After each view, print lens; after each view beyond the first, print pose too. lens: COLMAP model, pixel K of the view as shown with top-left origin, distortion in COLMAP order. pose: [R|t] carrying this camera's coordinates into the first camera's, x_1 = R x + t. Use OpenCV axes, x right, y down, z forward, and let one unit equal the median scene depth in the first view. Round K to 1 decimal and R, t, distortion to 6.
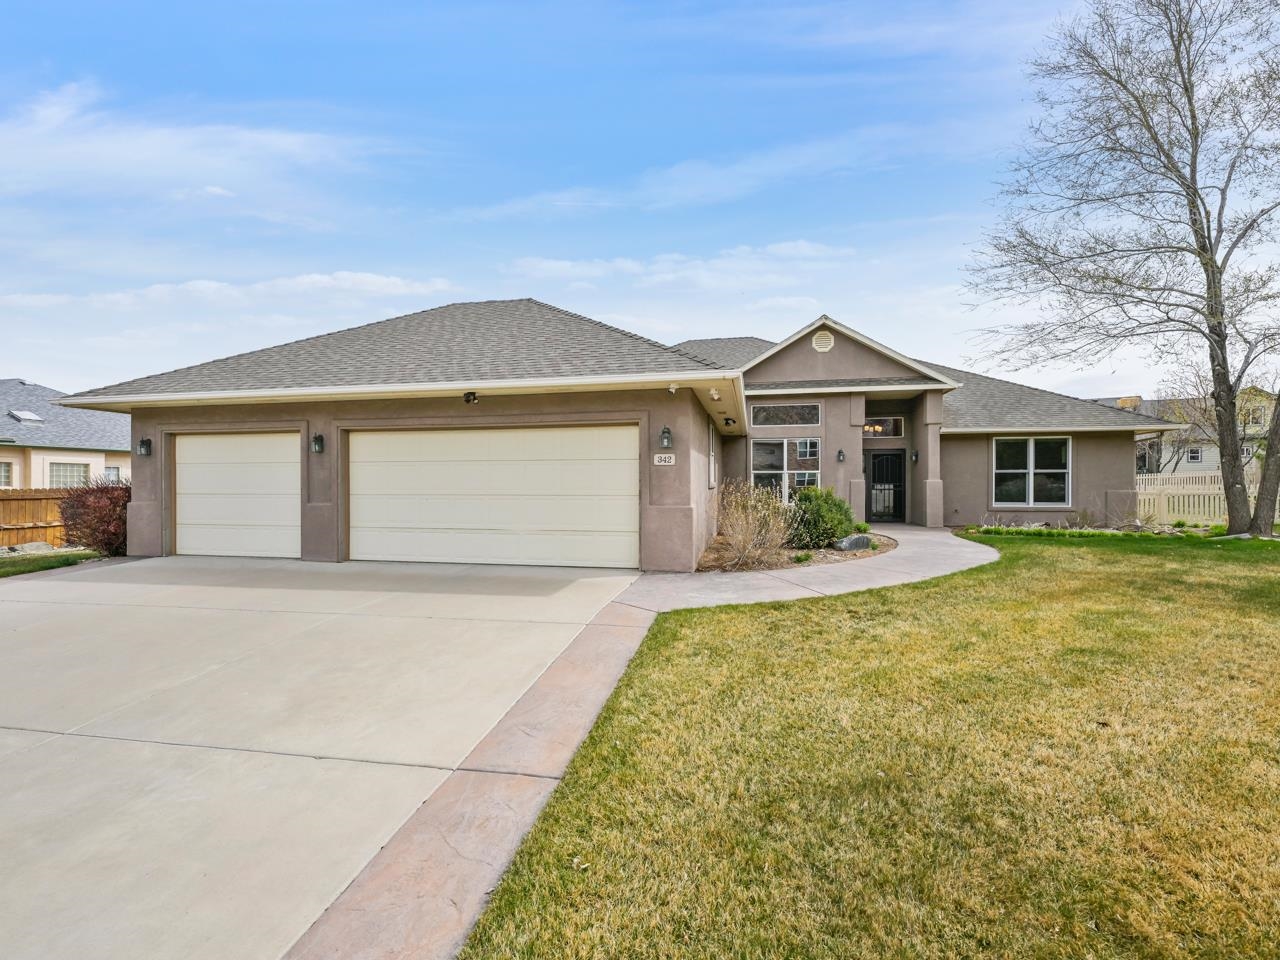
lens RADIAL K [[574.5, 0, 635.9], [0, 574.5, 482.2], [0, 0, 1]] dist [-0.000657, -0.000028]
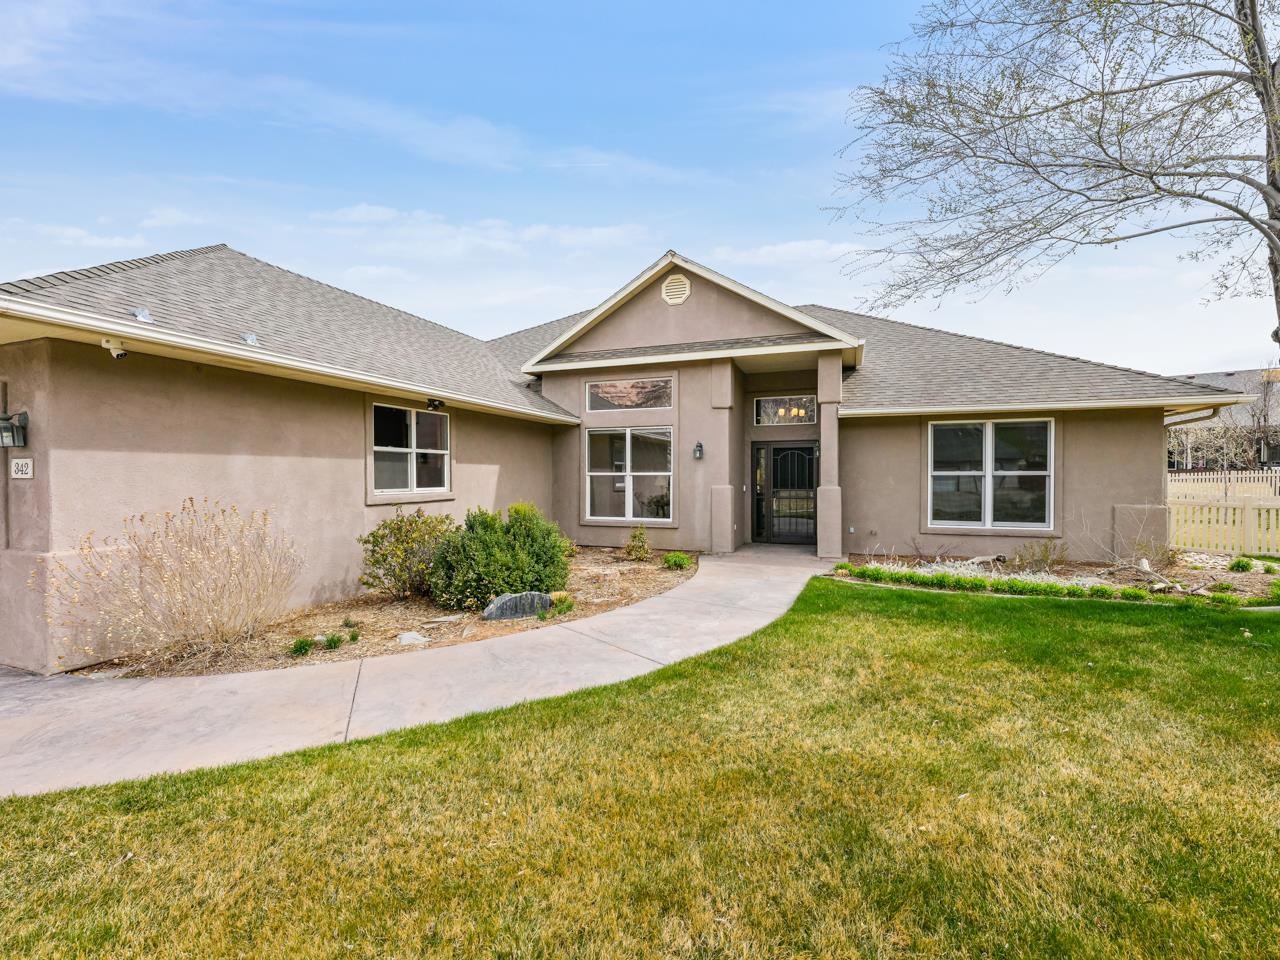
lens RADIAL K [[575.7, 0, 640.0], [0, 575.7, 480.0], [0, 0, 1]] dist [-0.002862, -0.000831]
pose [[0.986801, 0.000978, -0.161932, 0.412847], [0.000681, 0.999948, 0.010190, -0.018944], [0.161933, -0.010166, 0.986749, 0.305731]]
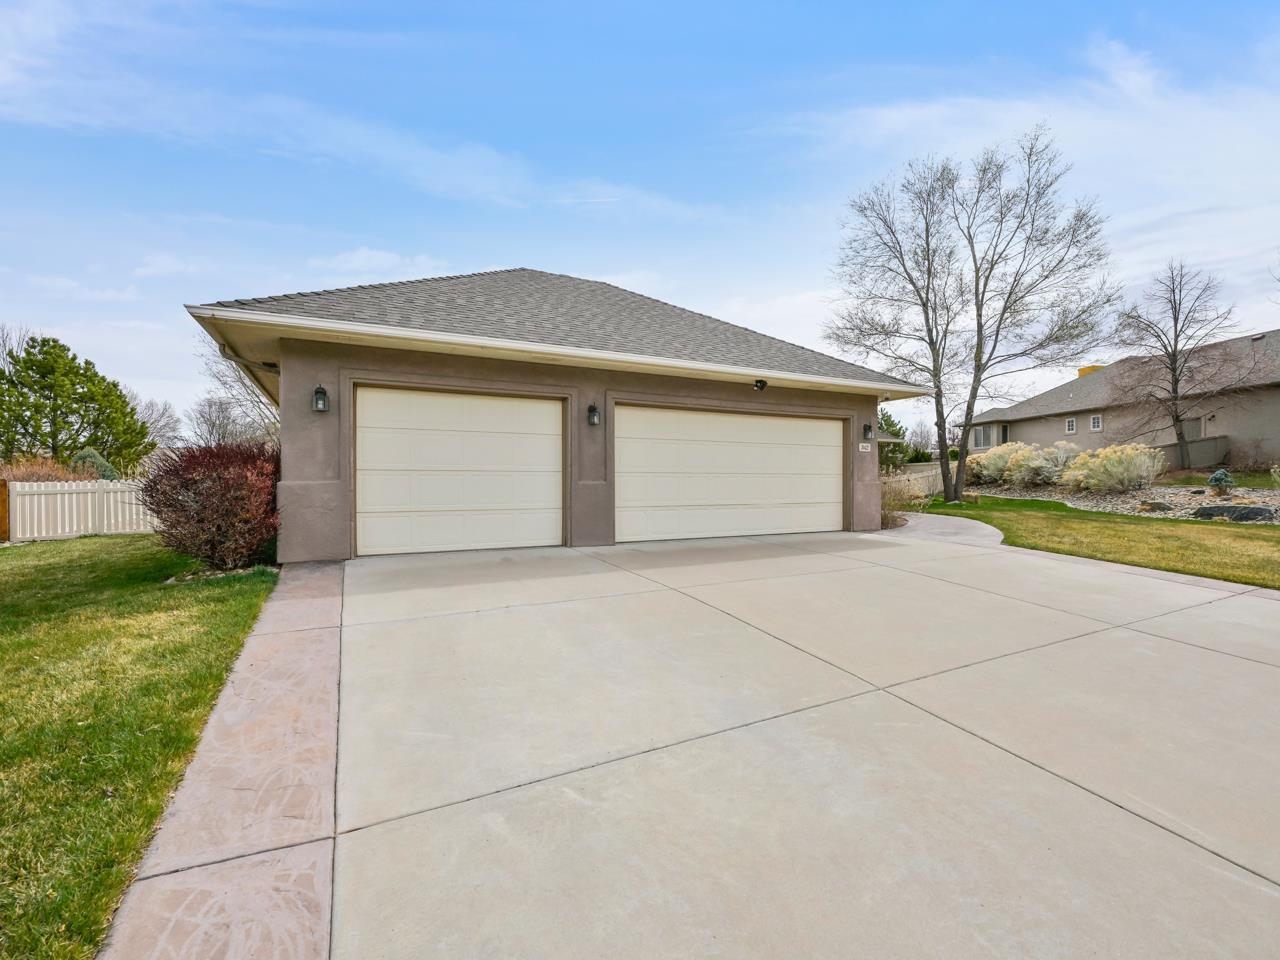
lens RADIAL K [[574.5, 0, 635.9], [0, 574.5, 482.2], [0, 0, 1]] dist [-0.000657, -0.000028]
pose [[0.771181, 0.000248, 0.636615, -0.688361], [-0.003929, 0.999983, 0.004370, 0.021807], [-0.636603, -0.005871, 0.771169, 0.167652]]
